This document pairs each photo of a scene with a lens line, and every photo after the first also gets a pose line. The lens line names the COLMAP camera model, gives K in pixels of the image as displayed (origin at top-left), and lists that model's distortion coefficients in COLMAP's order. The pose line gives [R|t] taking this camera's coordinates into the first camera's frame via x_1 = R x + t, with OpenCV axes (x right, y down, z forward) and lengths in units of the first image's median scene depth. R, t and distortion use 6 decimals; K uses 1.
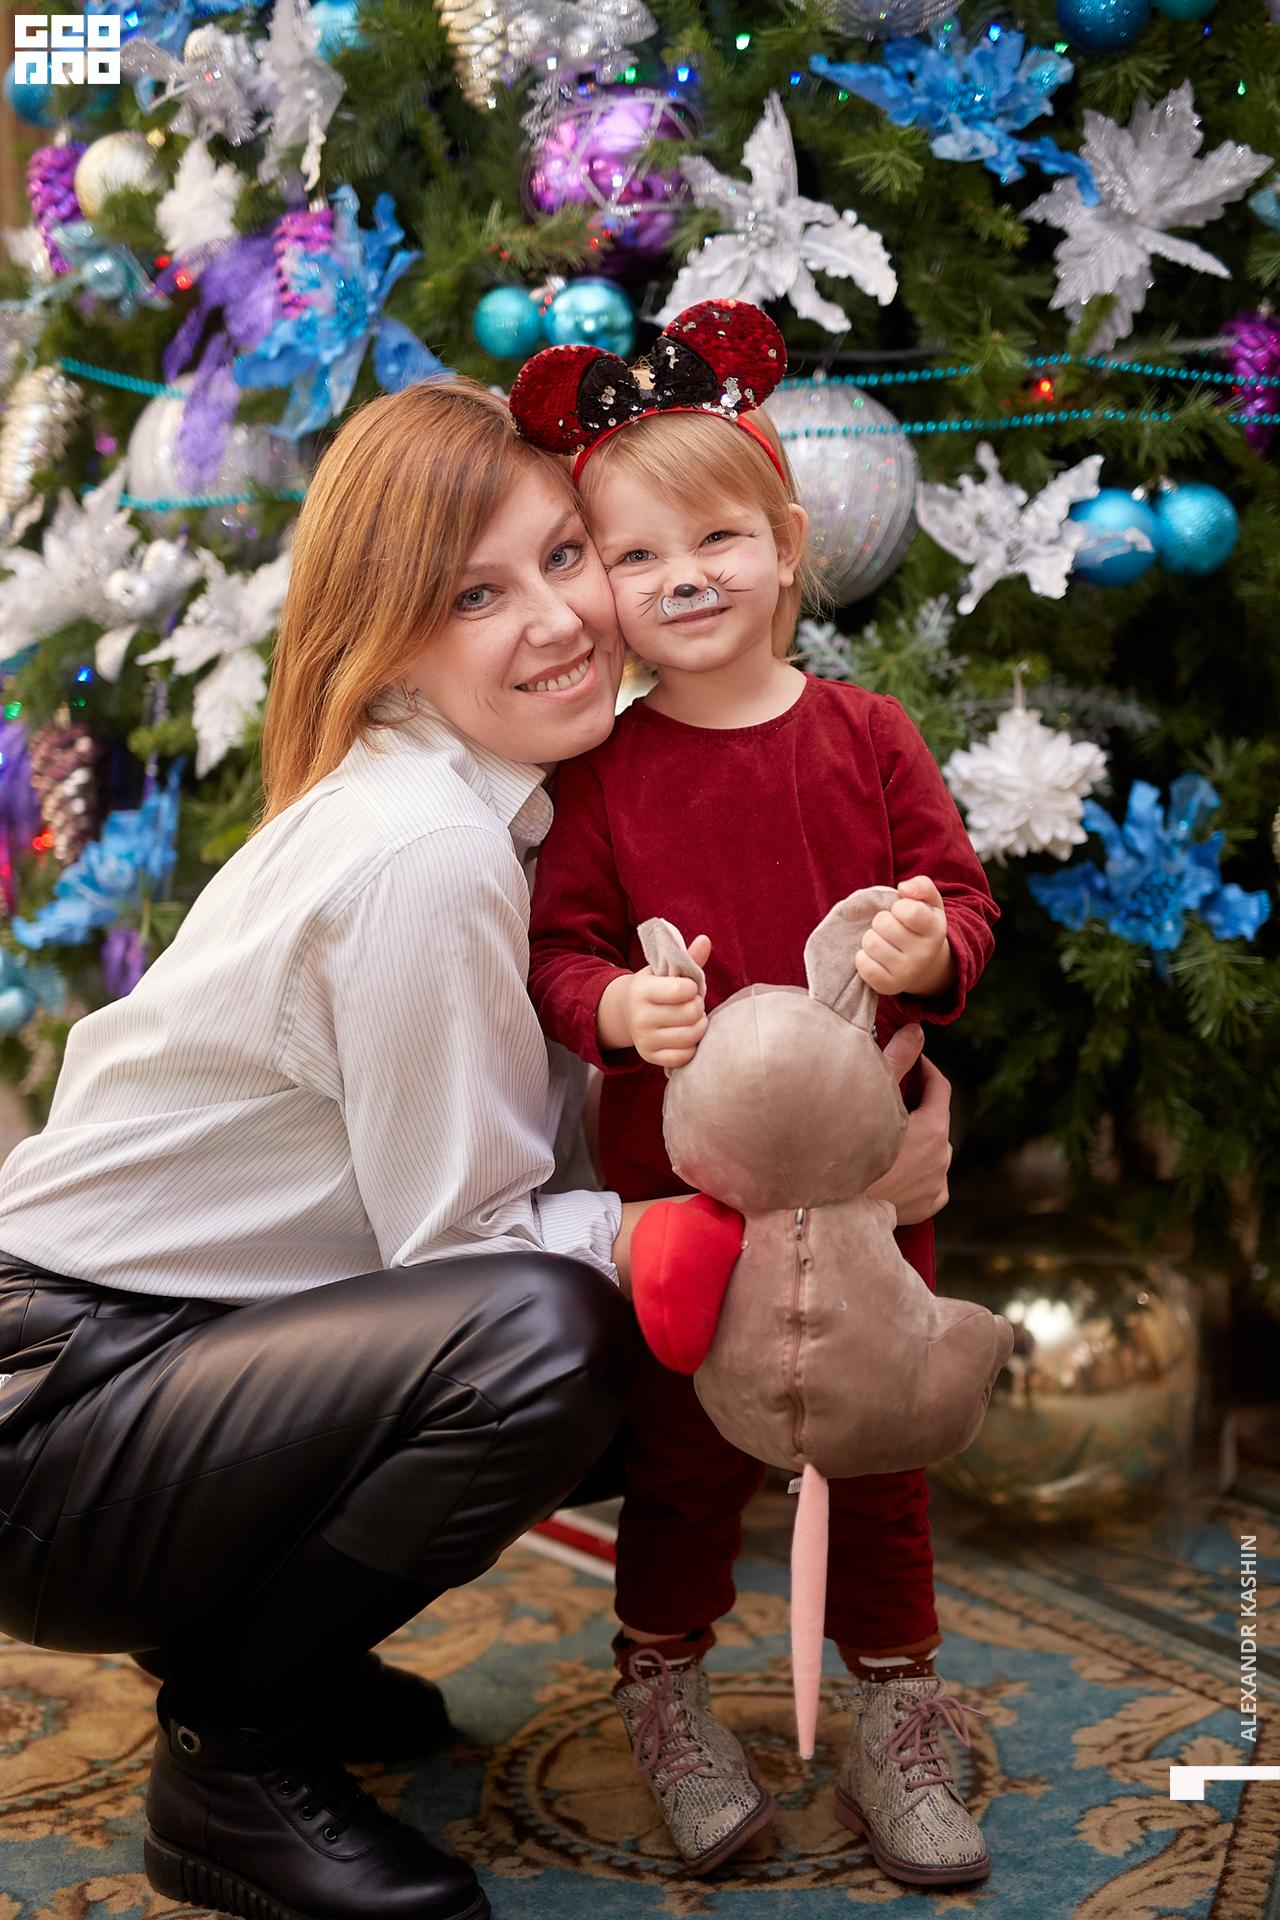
lens RADIAL K [[2661.4, 0, 625.8], [0, 2661.4, 920.2], [0, 0, 1]] dist [-0.092329, 0.000000]
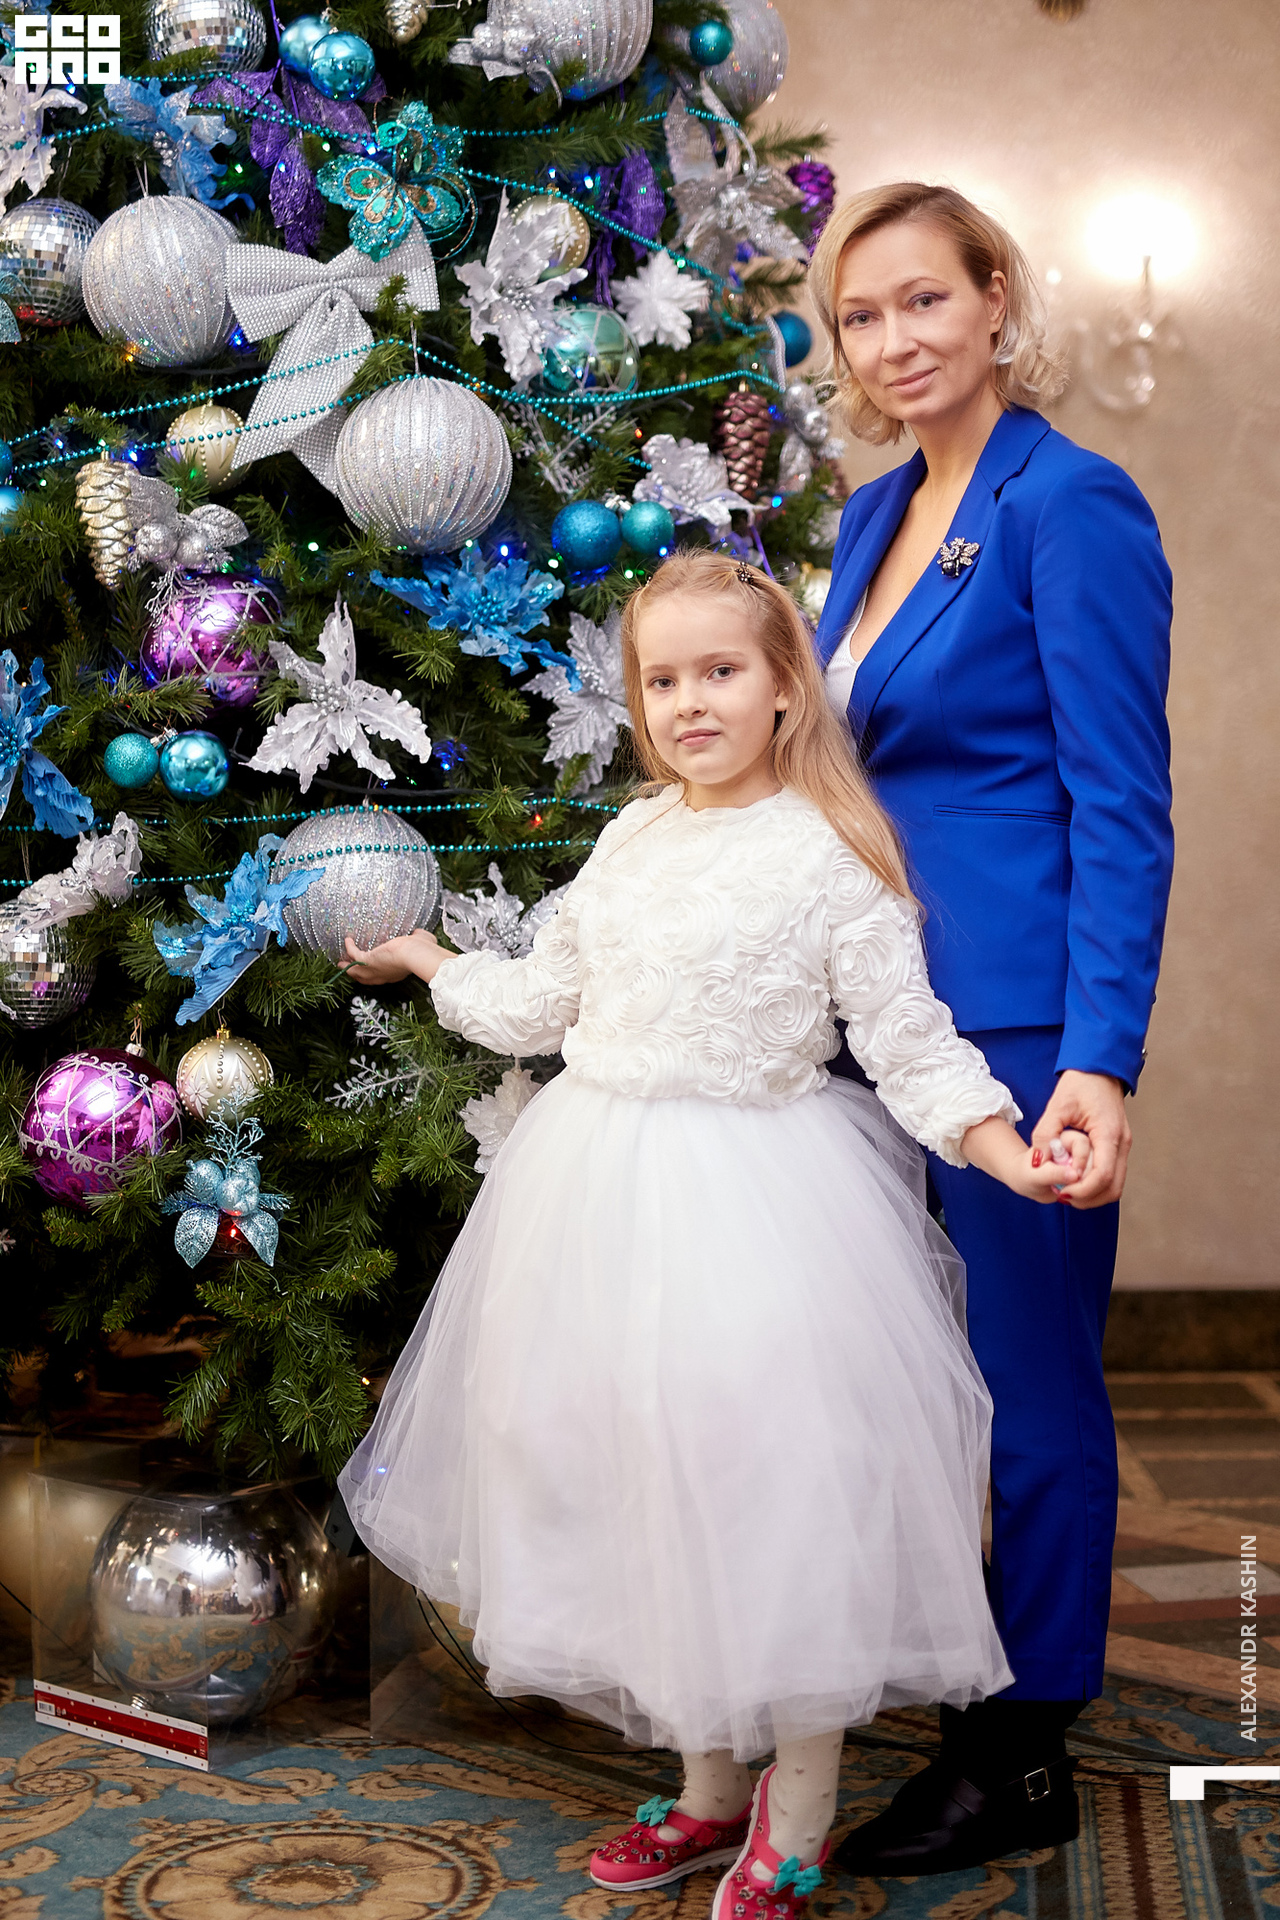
lens RADIAL K [[2661.4, 0, 645.3], [0, 2661.4, 924.4], [0, 0, 1]] dist [-0.092329, 0.000000]
pose [[0.976295, 0.029884, 0.214373, -0.075412], [-0.006277, 0.993916, -0.109966, -0.004704], [-0.216355, 0.106013, 0.970542, -0.307654]]
